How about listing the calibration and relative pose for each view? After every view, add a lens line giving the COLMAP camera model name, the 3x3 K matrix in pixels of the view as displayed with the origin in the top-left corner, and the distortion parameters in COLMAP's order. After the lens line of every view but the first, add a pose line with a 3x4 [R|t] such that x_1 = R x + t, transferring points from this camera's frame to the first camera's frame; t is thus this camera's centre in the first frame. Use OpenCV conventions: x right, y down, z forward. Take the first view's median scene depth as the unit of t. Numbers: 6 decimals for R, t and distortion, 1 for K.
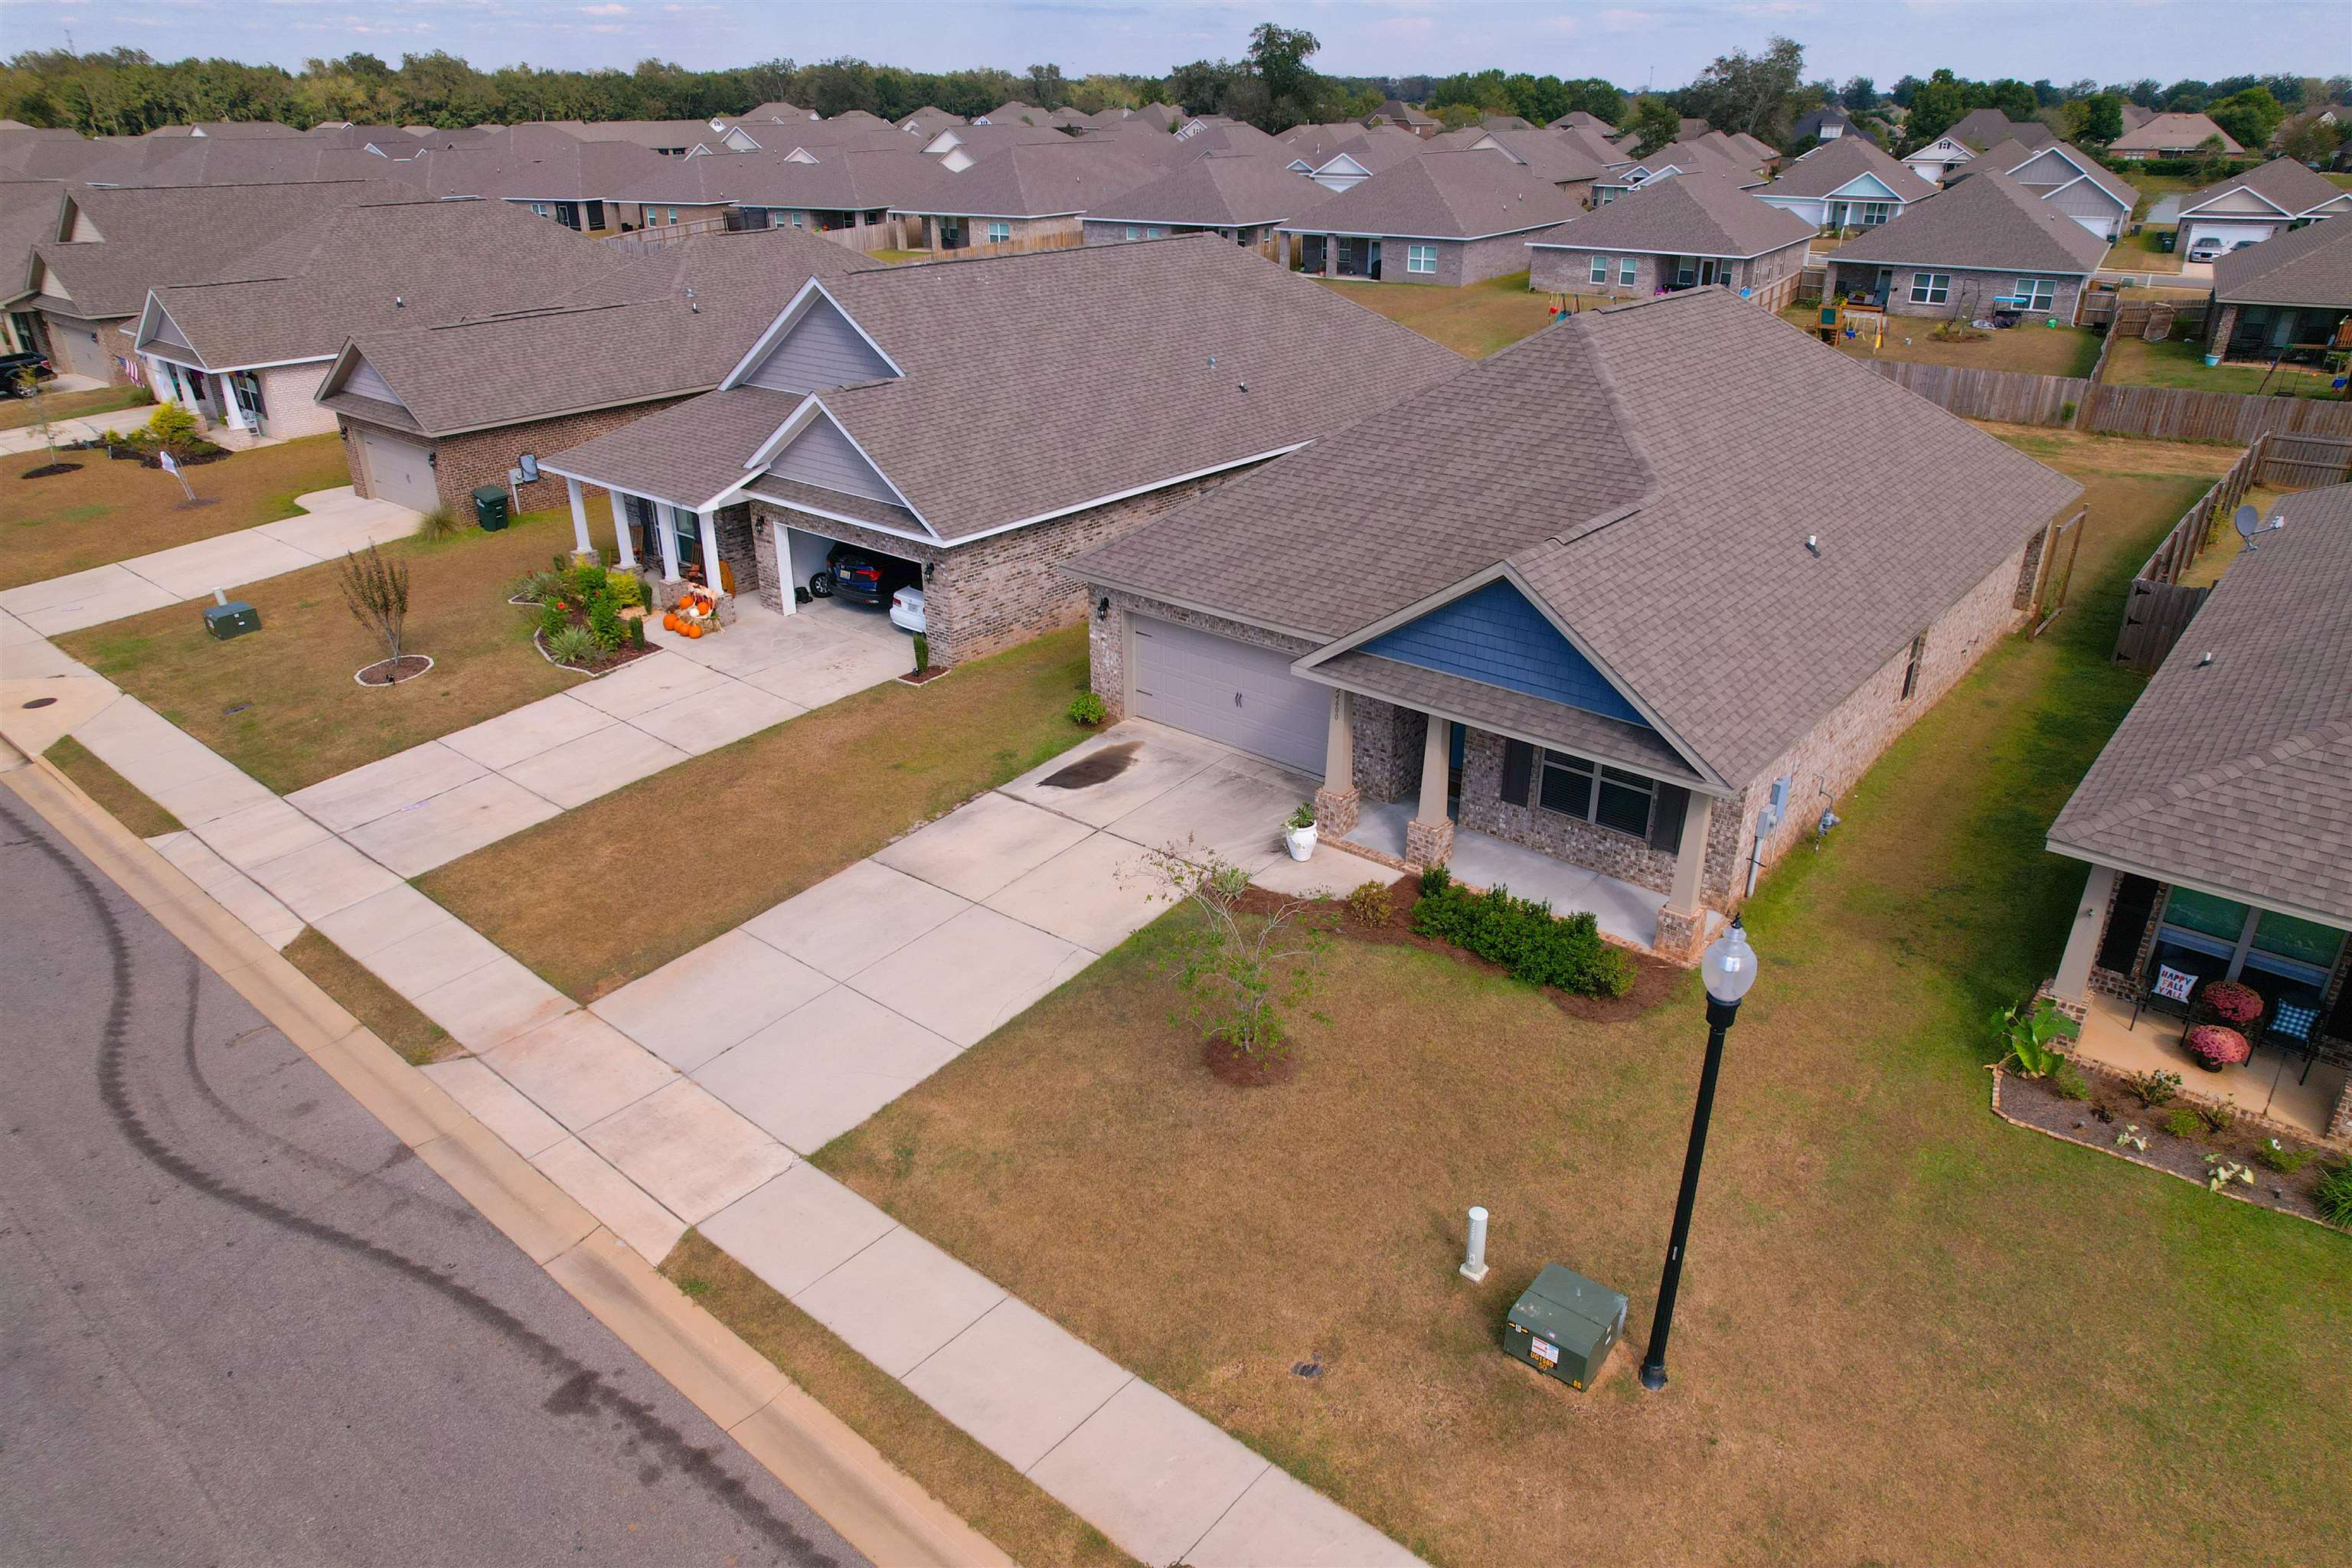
lens RADIAL K [[1482.5, 0, 1177.6], [0, 1482.5, 777.0], [0, 0, 1]] dist [-0.036570, 0.023721]
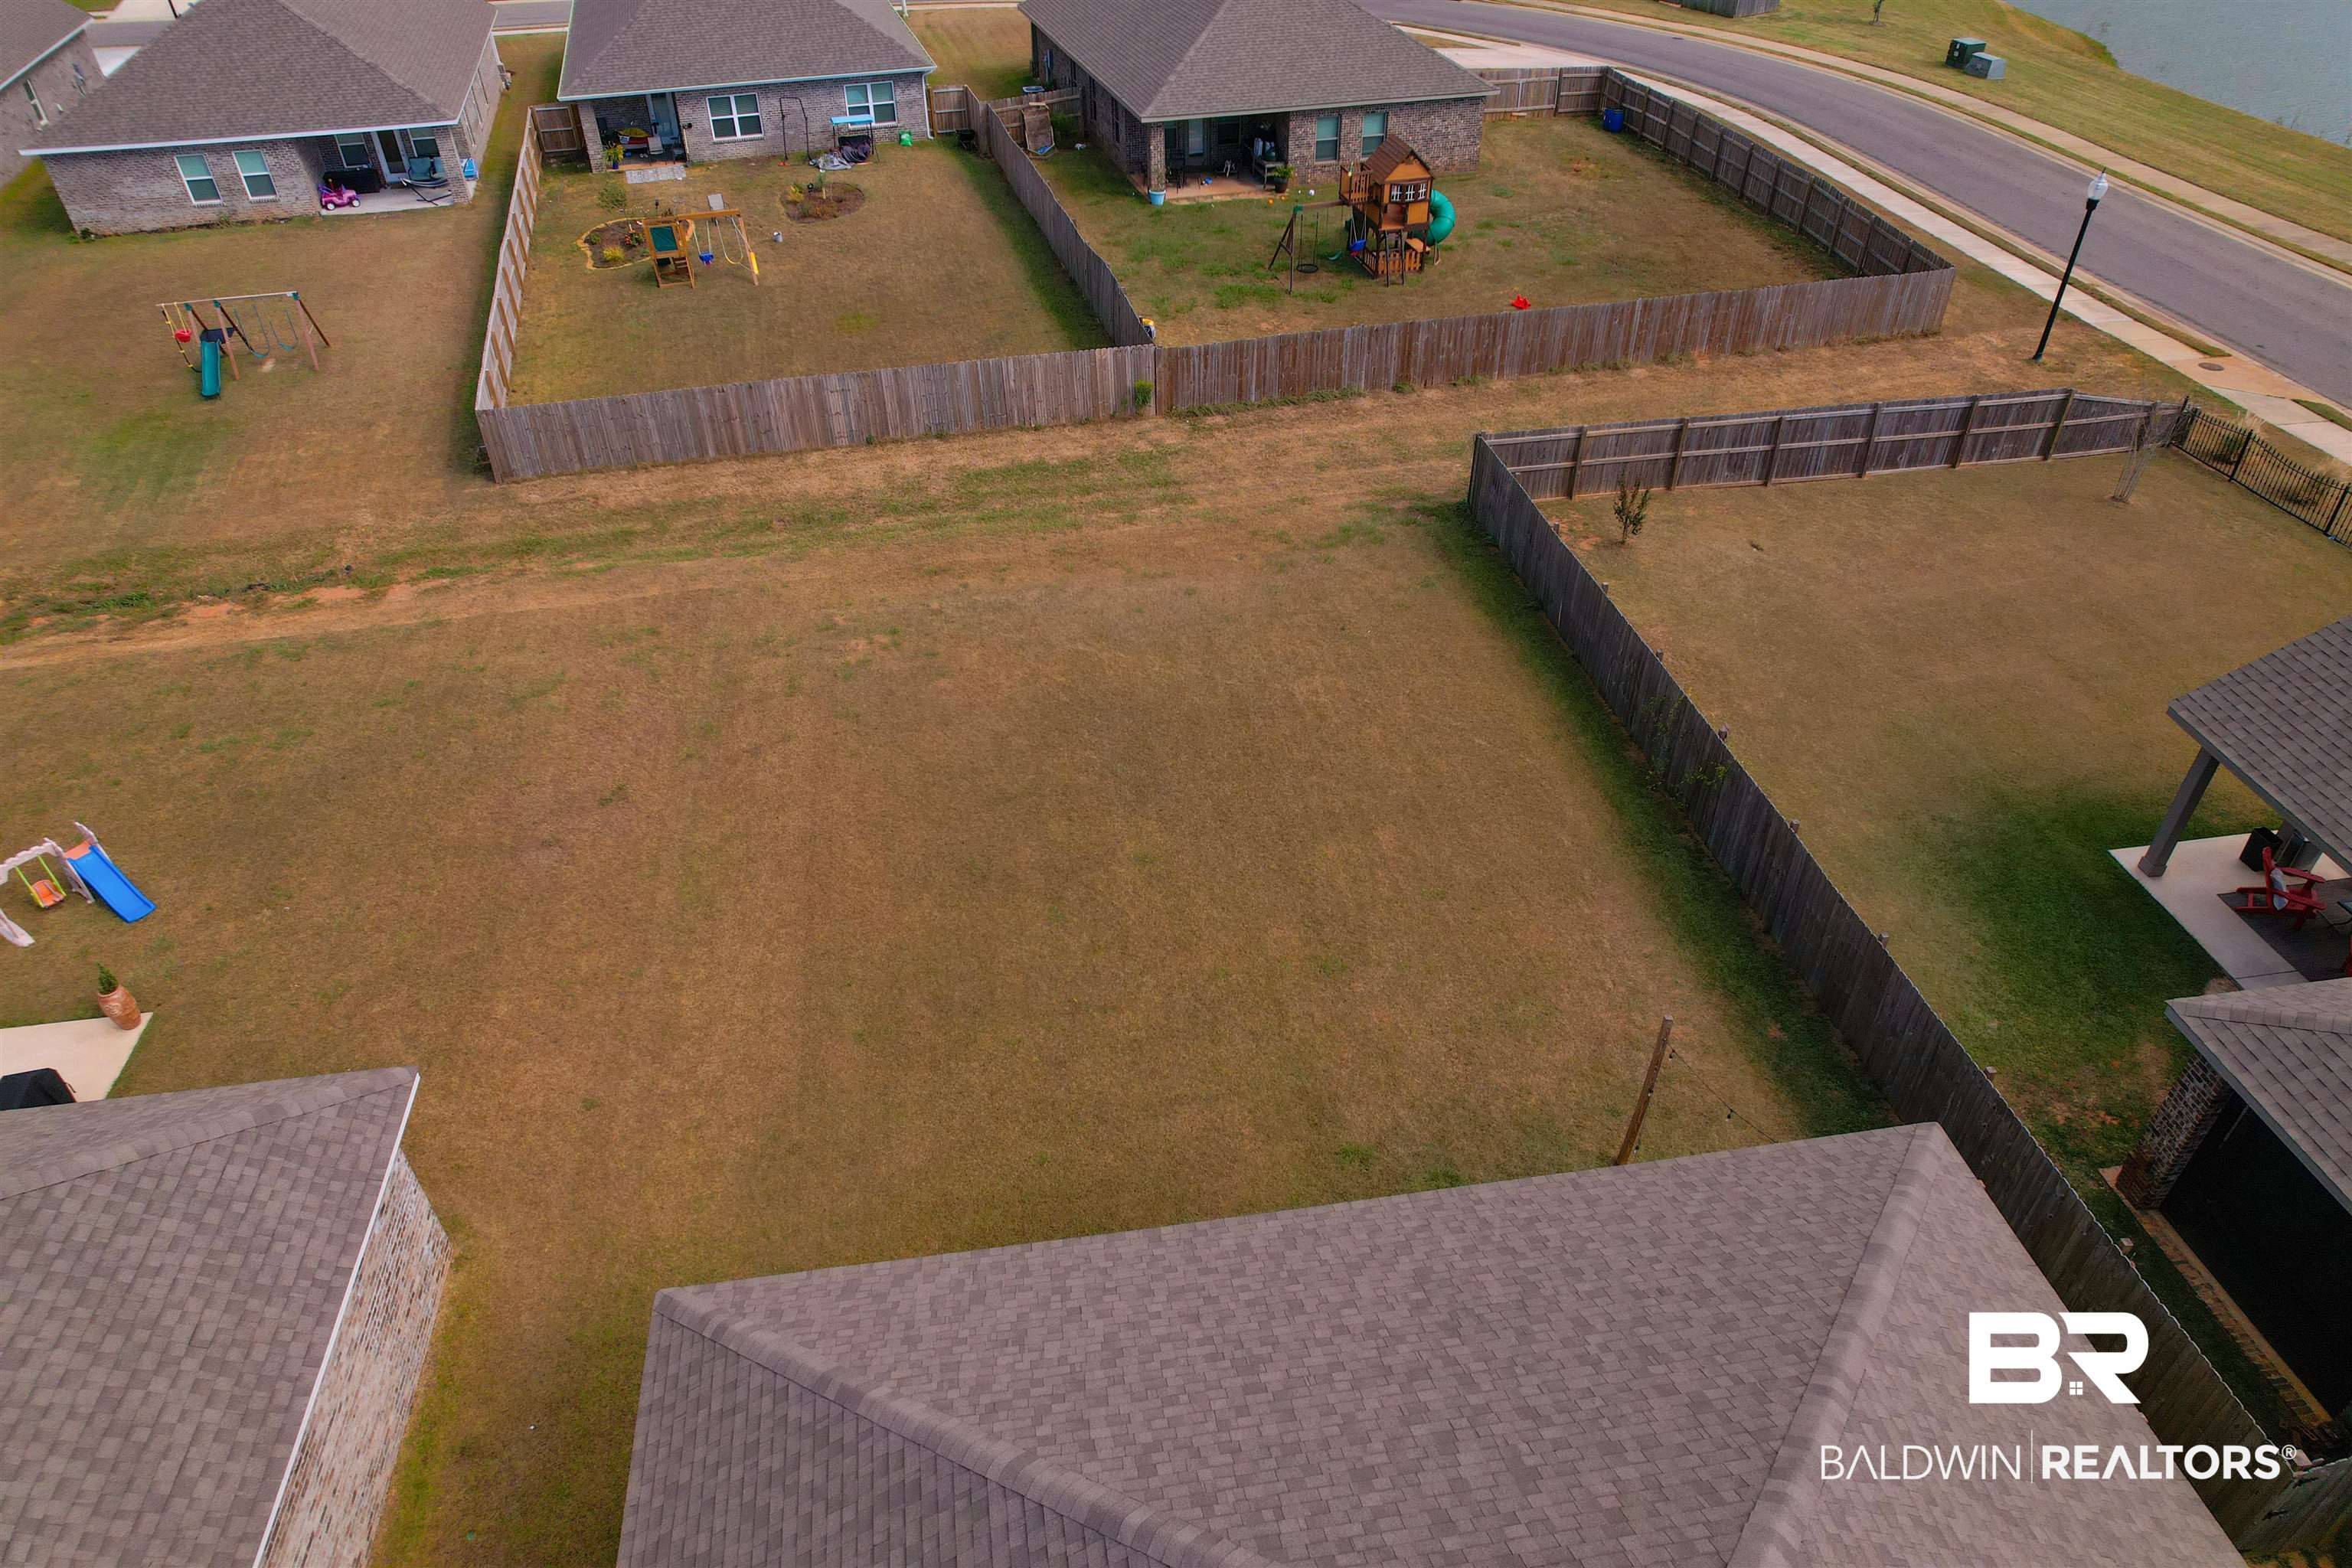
lens RADIAL K [[1482.5, 0, 1182.4], [0, 1482.5, 781.4], [0, 0, 1]] dist [-0.036570, 0.023721]
pose [[0.652639, -0.467871, 0.595953, 0.128490], [0.321005, 0.883224, 0.341863, -0.301452], [-0.686308, -0.031809, 0.726615, 0.466662]]
